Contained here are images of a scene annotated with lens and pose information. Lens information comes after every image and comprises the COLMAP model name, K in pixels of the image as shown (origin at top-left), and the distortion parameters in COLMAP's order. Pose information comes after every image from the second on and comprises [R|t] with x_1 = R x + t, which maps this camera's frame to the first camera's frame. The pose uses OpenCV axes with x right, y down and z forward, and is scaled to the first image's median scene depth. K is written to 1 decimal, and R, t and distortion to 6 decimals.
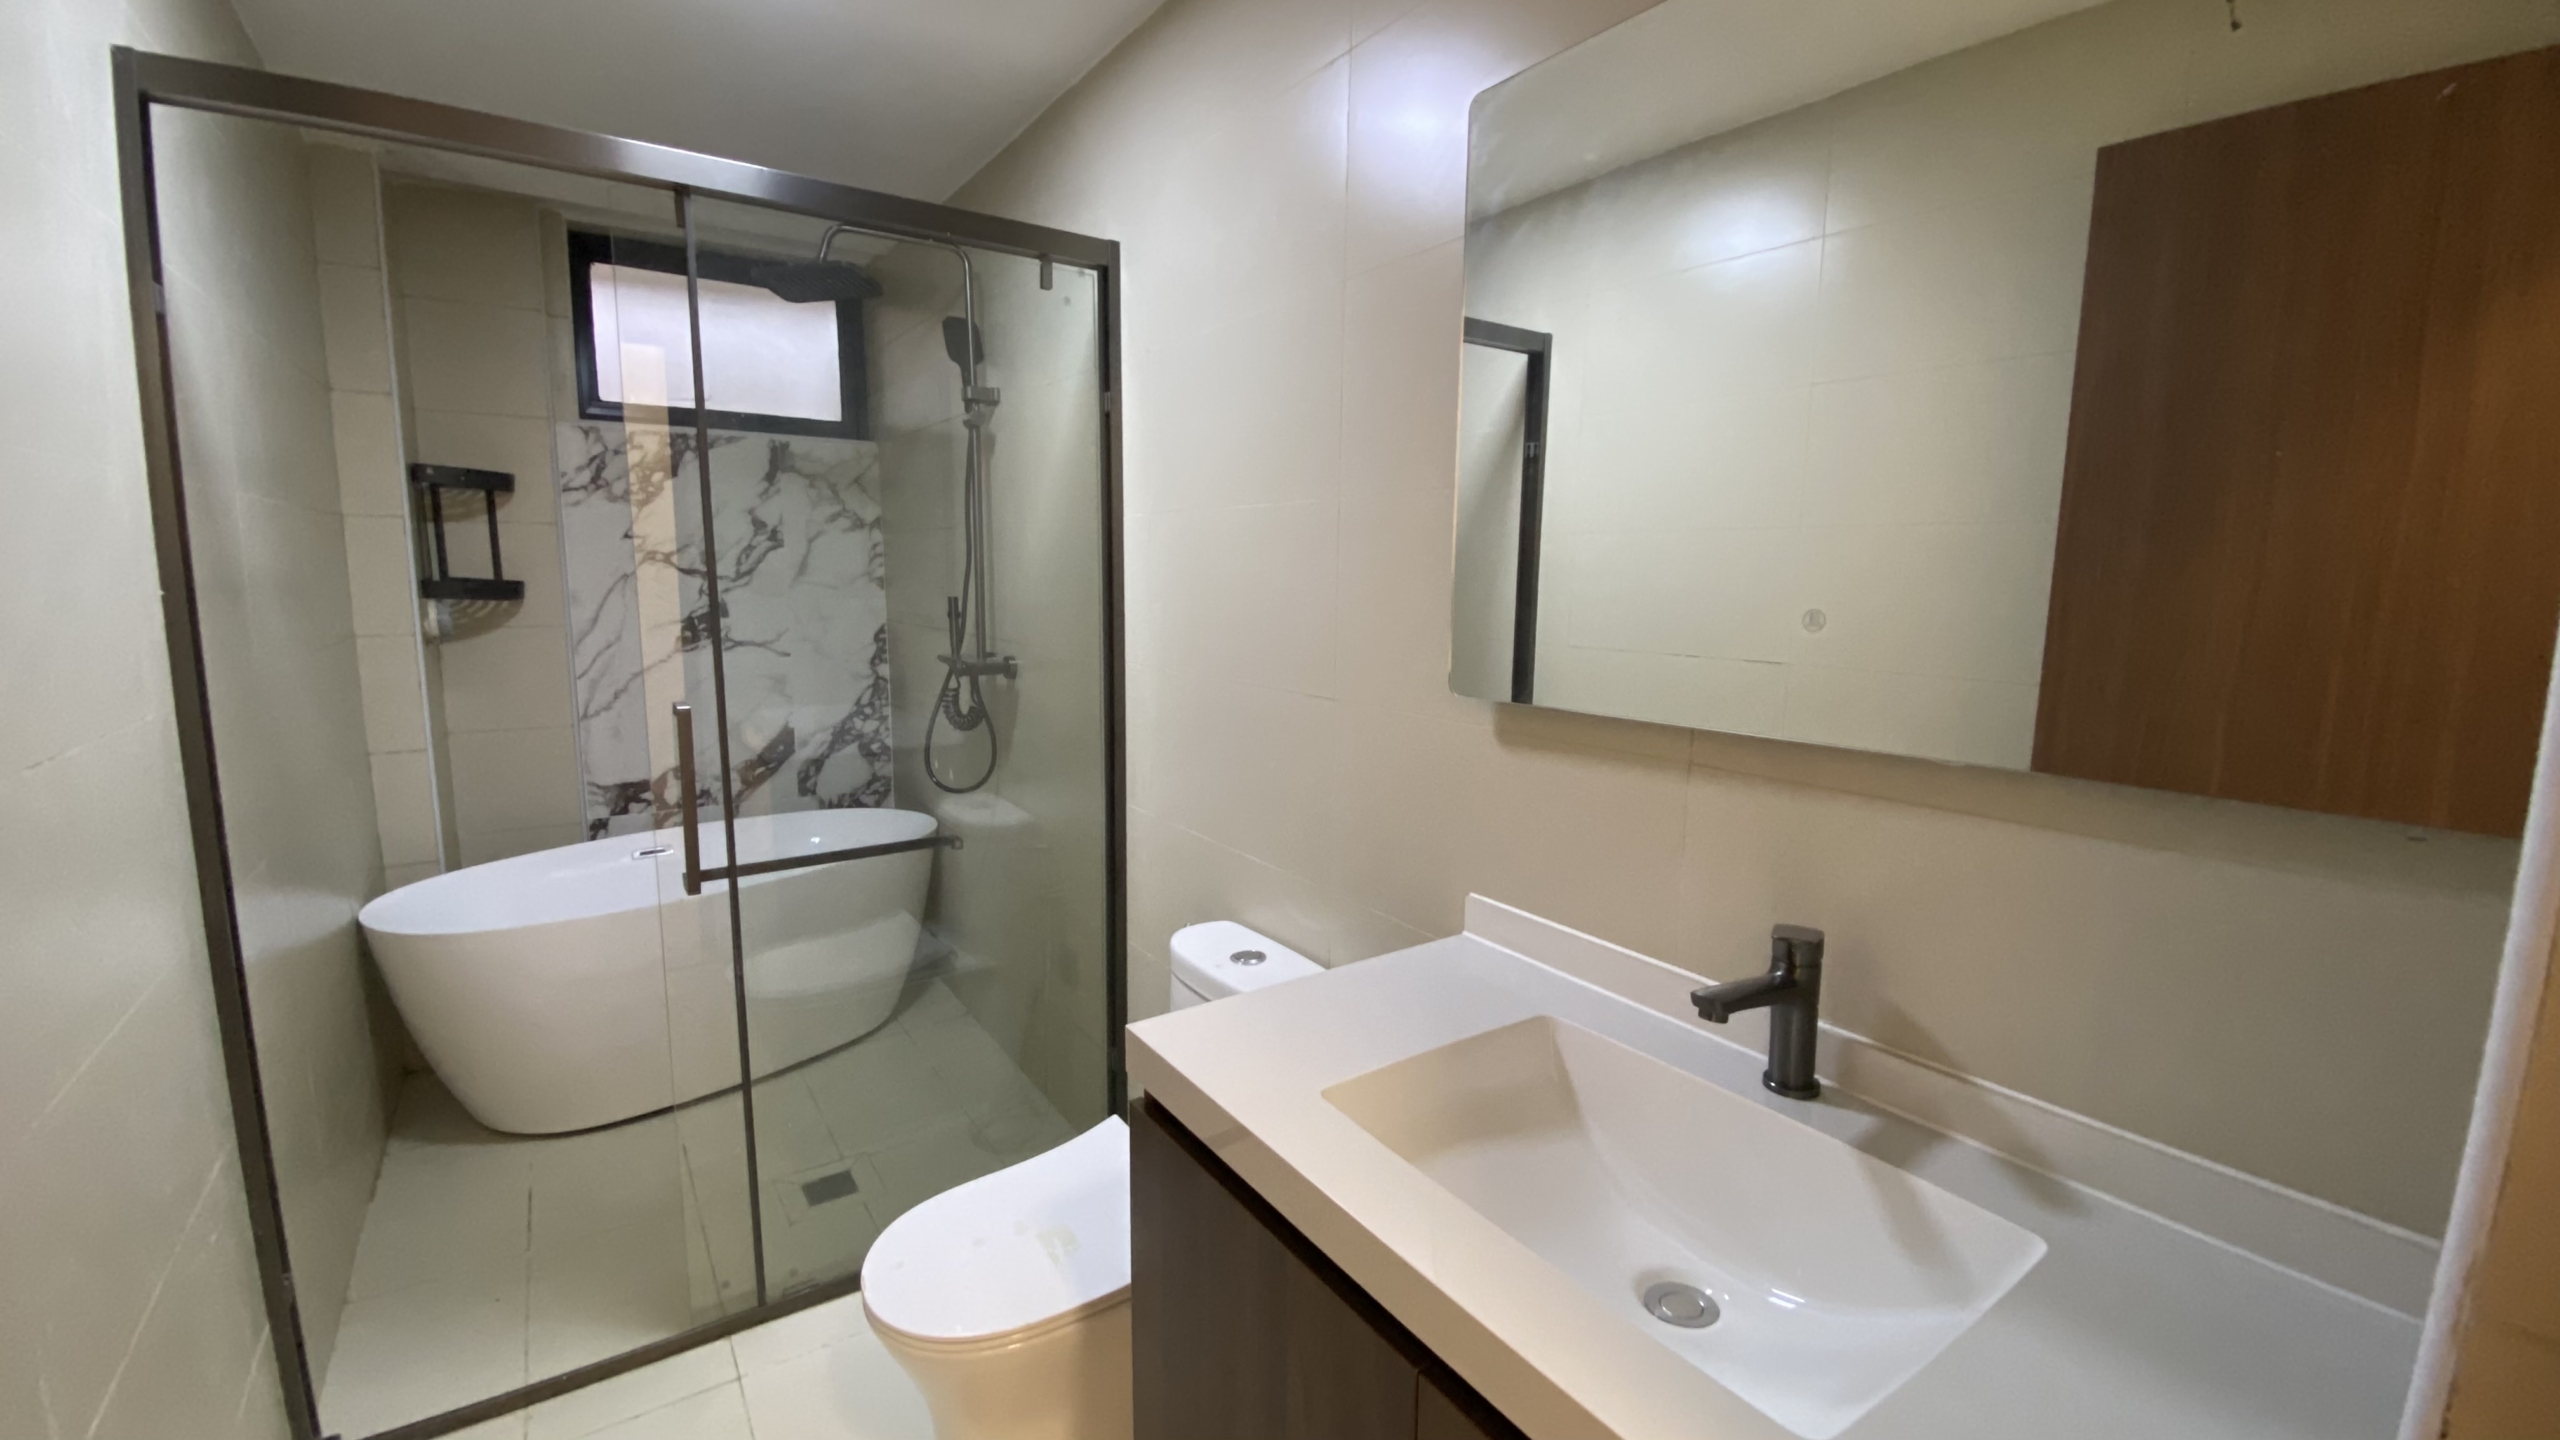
lens RADIAL K [[1043.6, 0, 1289.8], [0, 1043.6, 727.9], [0, 0, 1]] dist [-0.013021, -0.002527]
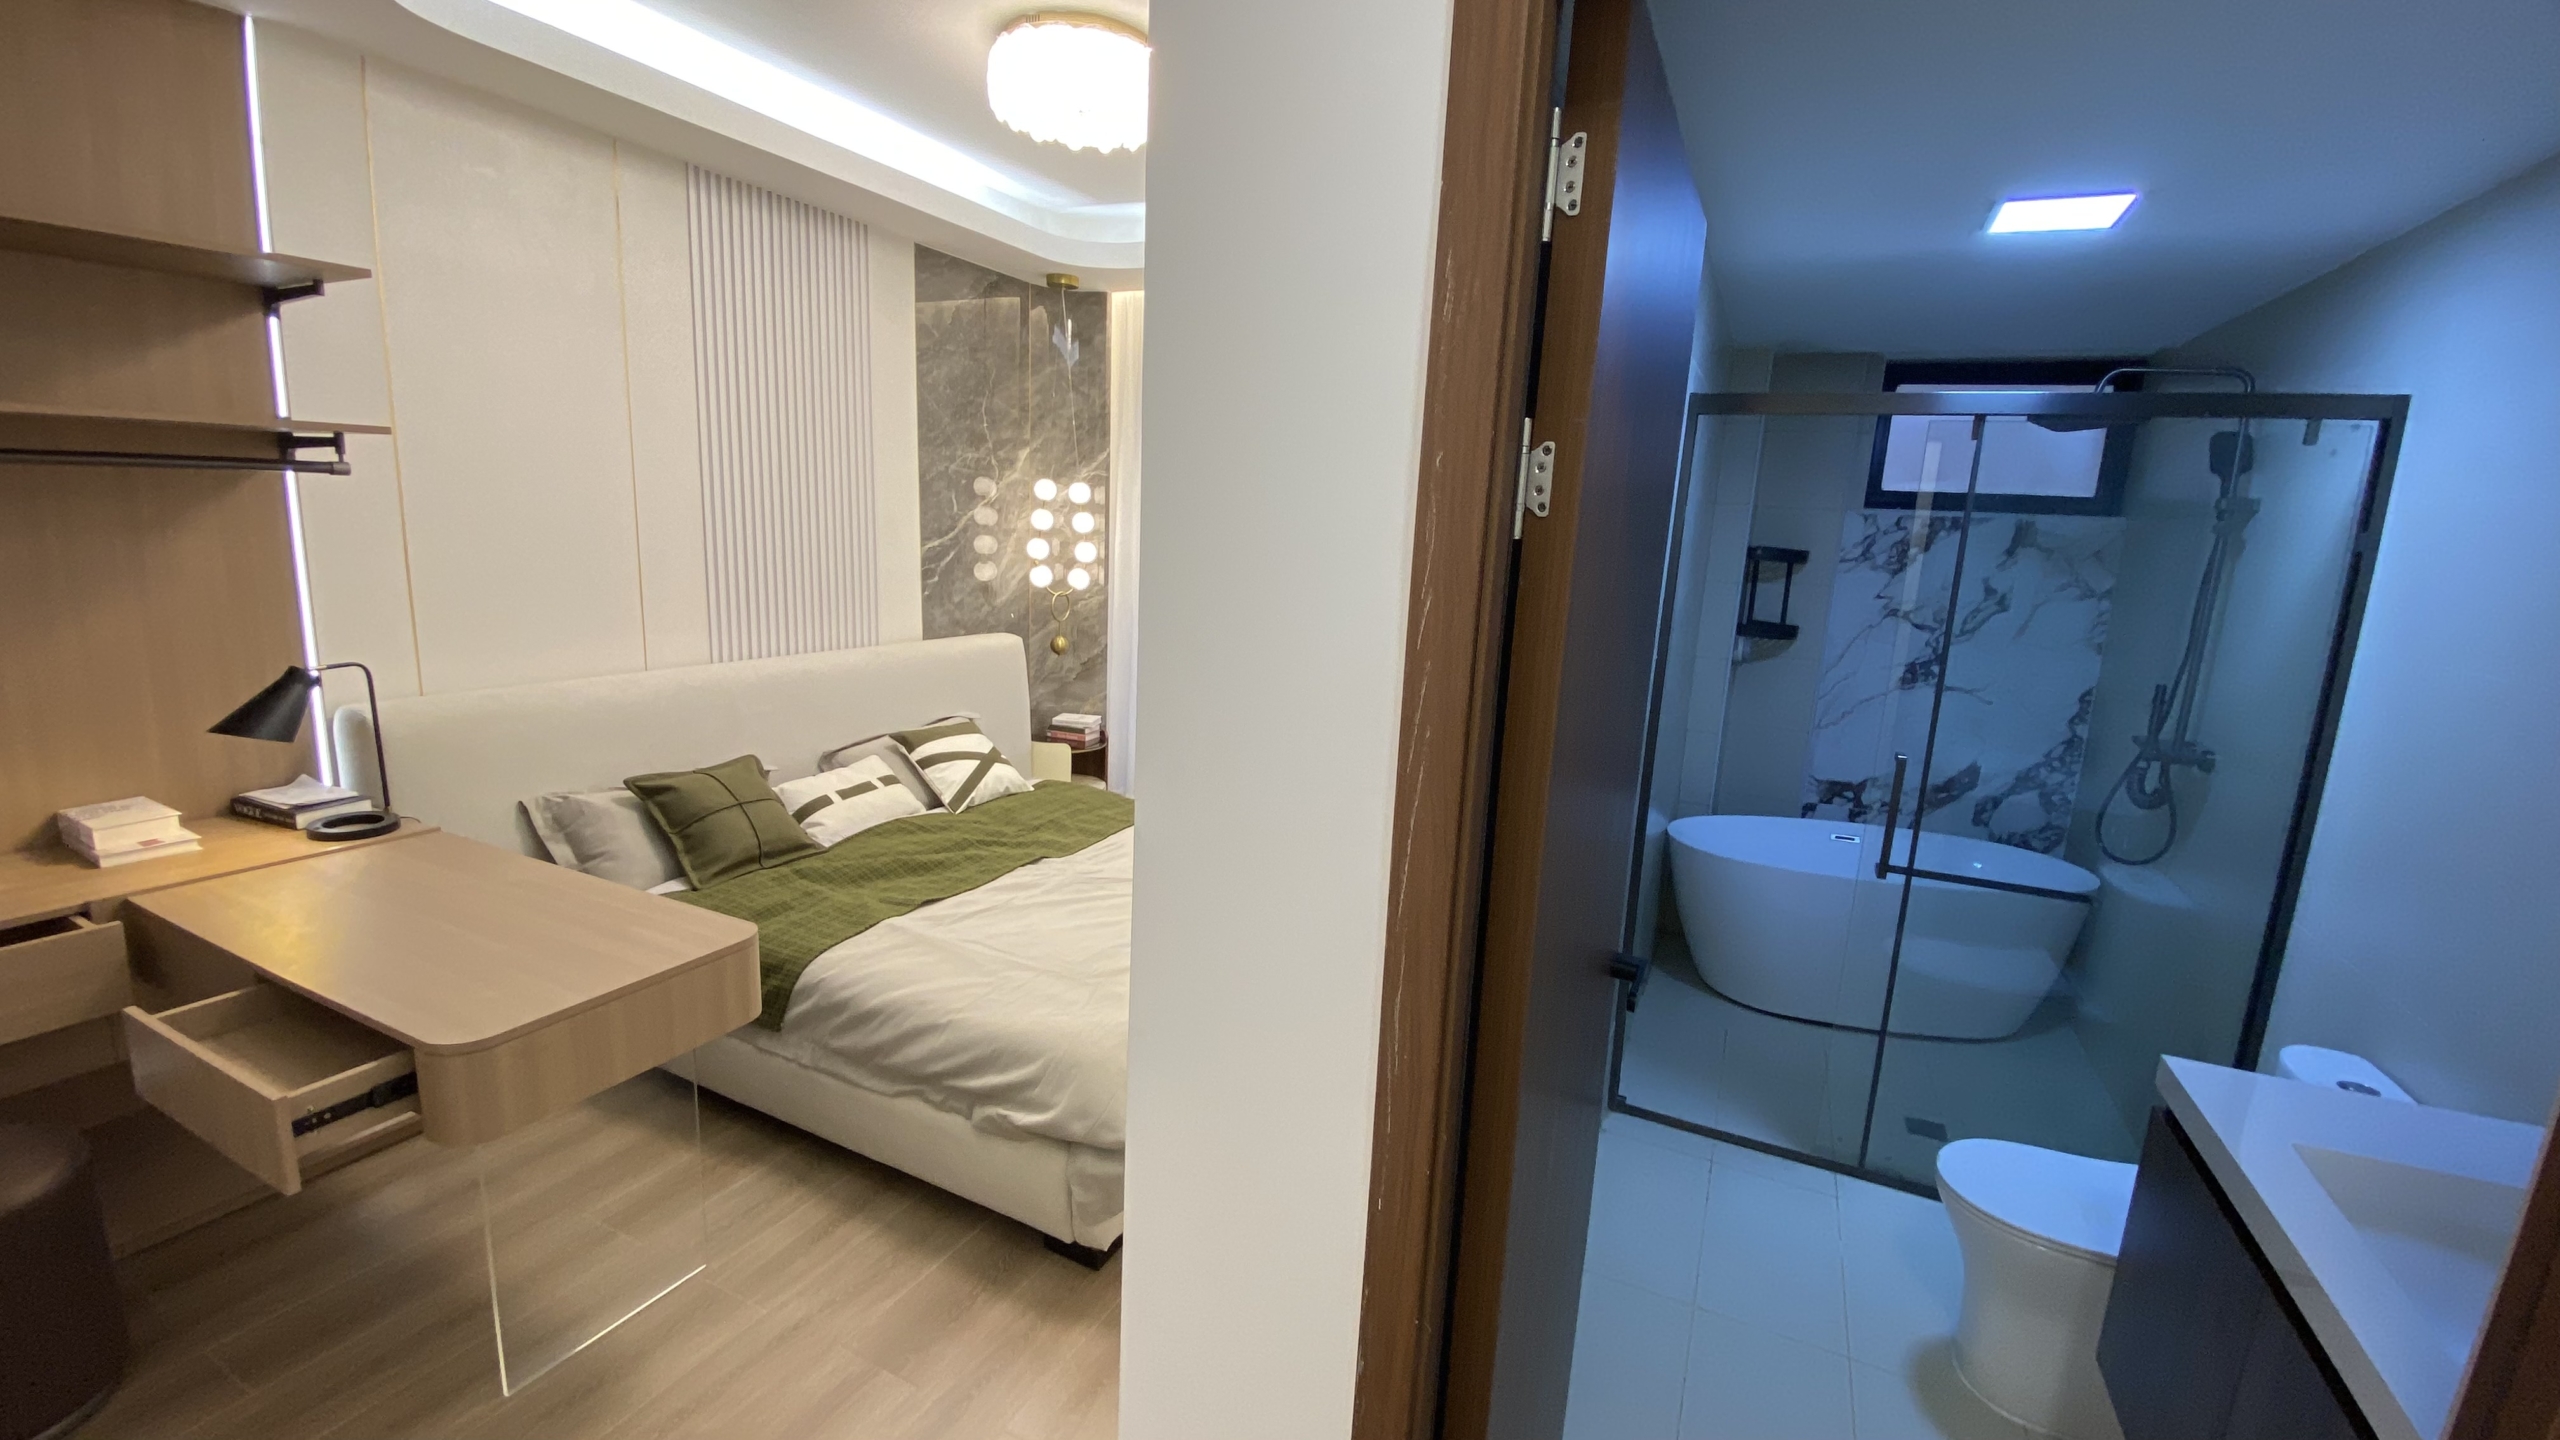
lens RADIAL K [[1043.6, 0, 1278.9], [0, 1043.6, 730.6], [0, 0, 1]] dist [-0.013021, -0.002527]
pose [[0.489615, 0.174926, -0.854212, 0.136622], [-0.164476, 0.980611, 0.106536, -0.037229], [0.856286, 0.088336, 0.508893, -0.298699]]
